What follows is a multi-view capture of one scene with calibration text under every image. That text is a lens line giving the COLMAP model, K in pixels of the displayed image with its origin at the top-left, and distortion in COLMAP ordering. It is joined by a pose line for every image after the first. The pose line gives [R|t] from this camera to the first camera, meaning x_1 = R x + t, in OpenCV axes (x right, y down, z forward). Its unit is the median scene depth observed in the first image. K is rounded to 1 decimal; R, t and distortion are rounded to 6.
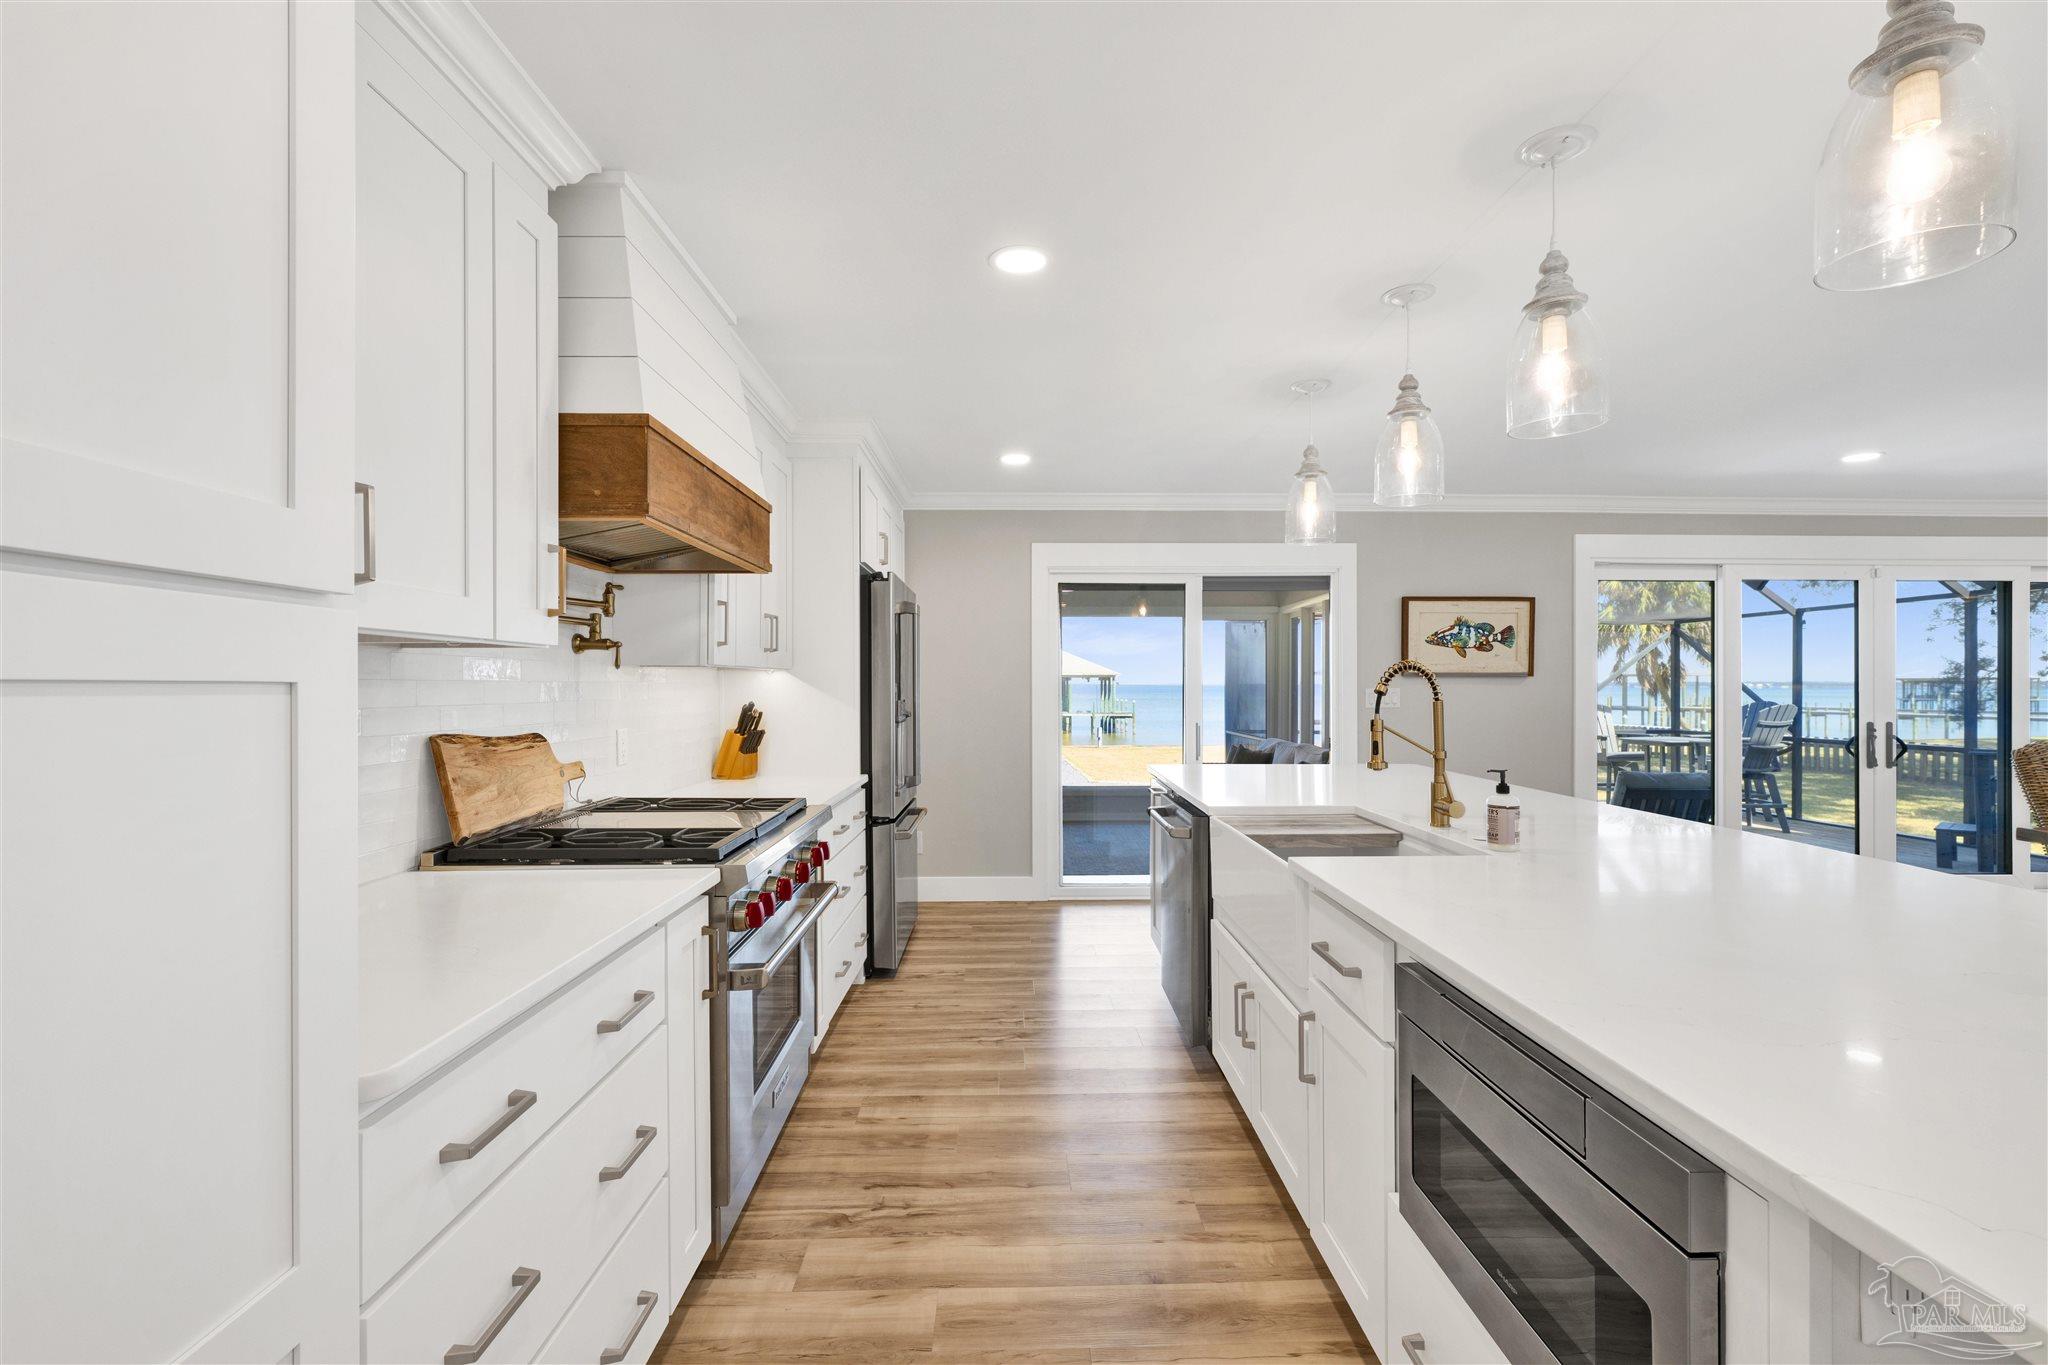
lens RADIAL K [[873.8, 0, 1026.5], [0, 873.8, 686.5], [0, 0, 1]] dist [-0.000176, 0.000002]
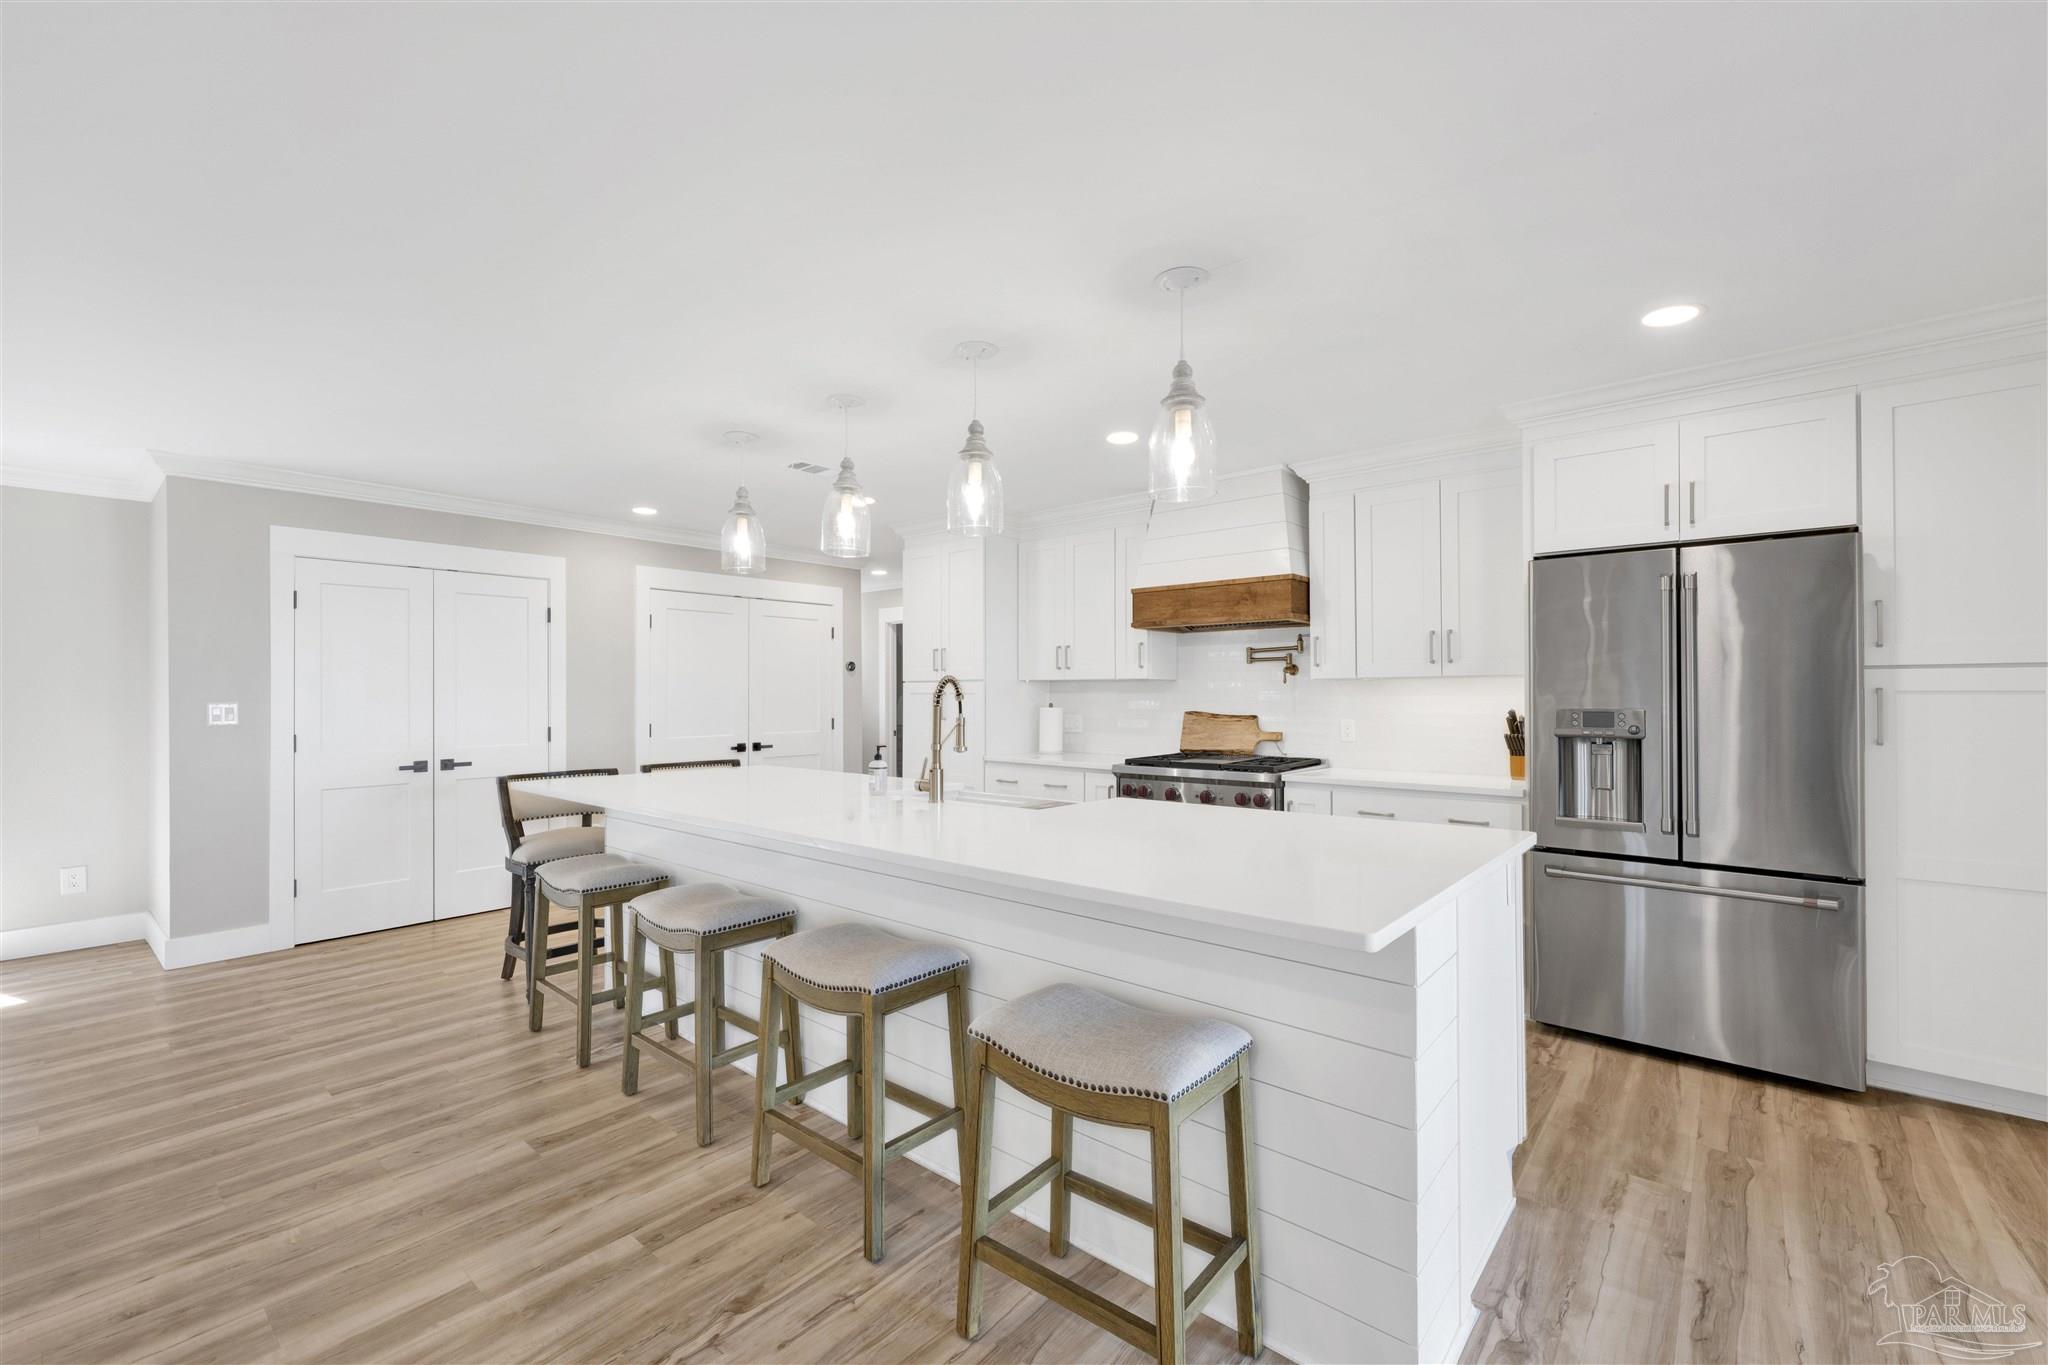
lens RADIAL K [[873.8, 0, 1024.7], [0, 873.8, 684.1], [0, 0, 1]] dist [-0.000176, 0.000002]
pose [[-0.666590, -0.000511, -0.745425, 0.686952], [0.005804, 0.999966, -0.005875, -0.006396], [0.745402, -0.008243, -0.666564, 0.994429]]
